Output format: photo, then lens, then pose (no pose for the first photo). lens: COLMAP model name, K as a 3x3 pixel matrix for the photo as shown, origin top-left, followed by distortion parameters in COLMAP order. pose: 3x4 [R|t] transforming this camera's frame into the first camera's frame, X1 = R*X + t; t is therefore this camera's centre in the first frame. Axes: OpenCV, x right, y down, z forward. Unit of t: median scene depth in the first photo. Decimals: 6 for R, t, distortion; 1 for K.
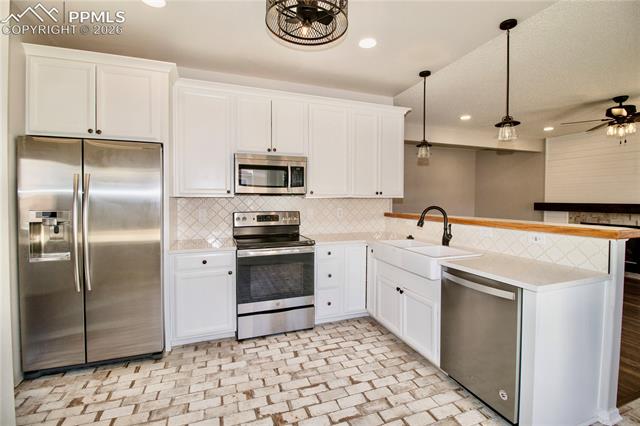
lens RADIAL K [[289.2, 0, 321.9], [0, 289.2, 208.9], [0, 0, 1]] dist [-0.005989, -0.002509]
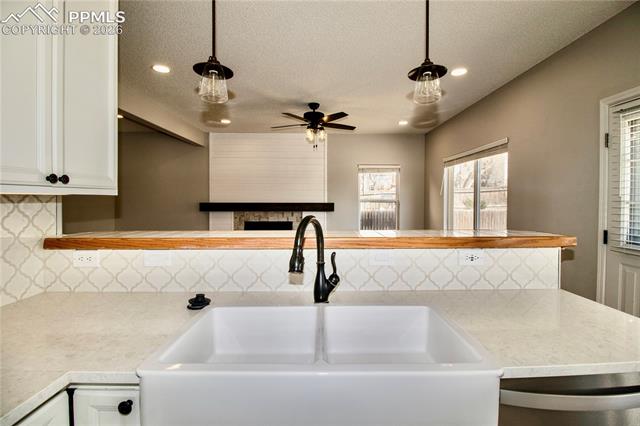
lens RADIAL K [[289.2, 0, 305.2], [0, 289.2, 203.2], [0, 0, 1]] dist [-0.005989, -0.002509]
pose [[0.310397, -0.014298, 0.950499, -0.004867], [0.031044, 0.999506, 0.004897, -0.017723], [-0.950100, 0.027988, 0.310688, 0.511659]]
